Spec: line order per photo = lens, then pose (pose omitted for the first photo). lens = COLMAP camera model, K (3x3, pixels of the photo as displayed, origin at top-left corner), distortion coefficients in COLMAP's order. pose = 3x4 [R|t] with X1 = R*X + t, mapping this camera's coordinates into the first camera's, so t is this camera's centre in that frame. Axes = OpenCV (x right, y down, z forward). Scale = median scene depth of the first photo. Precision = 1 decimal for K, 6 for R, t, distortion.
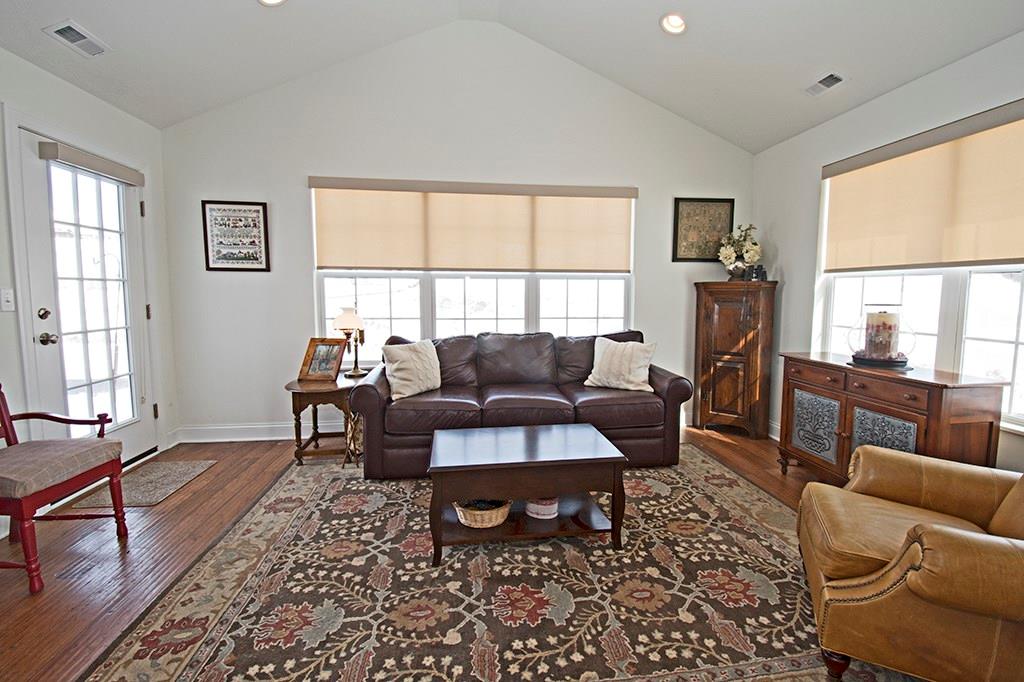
lens RADIAL K [[458.2, 0, 540.7], [0, 458.2, 333.1], [0, 0, 1]] dist [-0.020241, -0.002958]
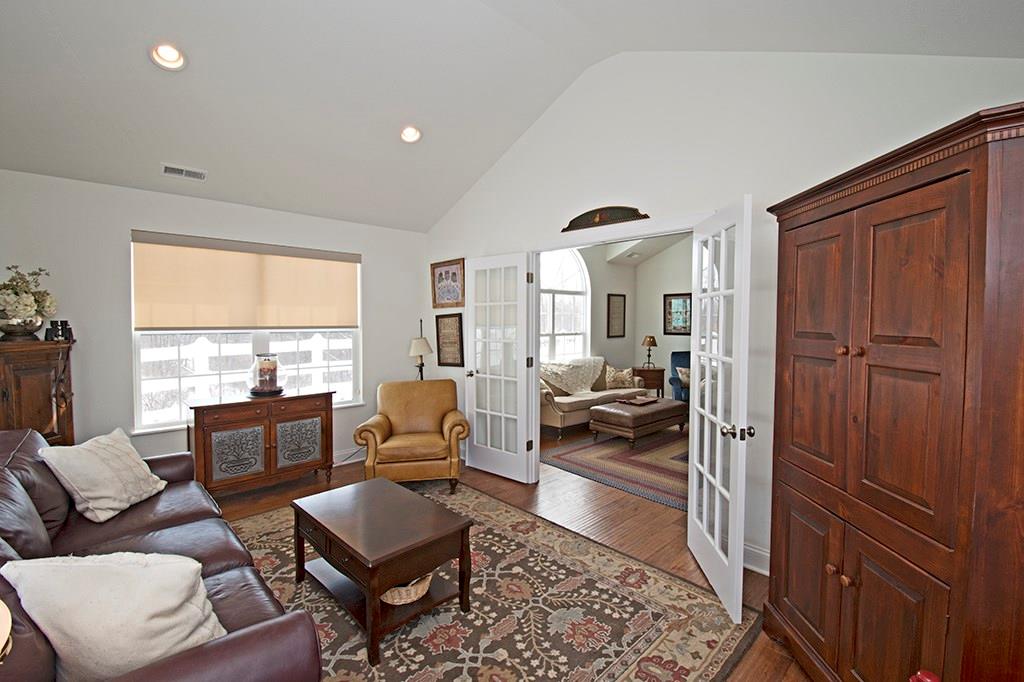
lens RADIAL K [[458.2, 0, 508.8], [0, 458.2, 335.8], [0, 0, 1]] dist [-0.020241, -0.002958]
pose [[-0.567300, -0.038981, 0.822588, -1.316583], [0.072461, 0.992642, 0.097013, -0.292177], [-0.820317, 0.114641, -0.560301, 1.621729]]
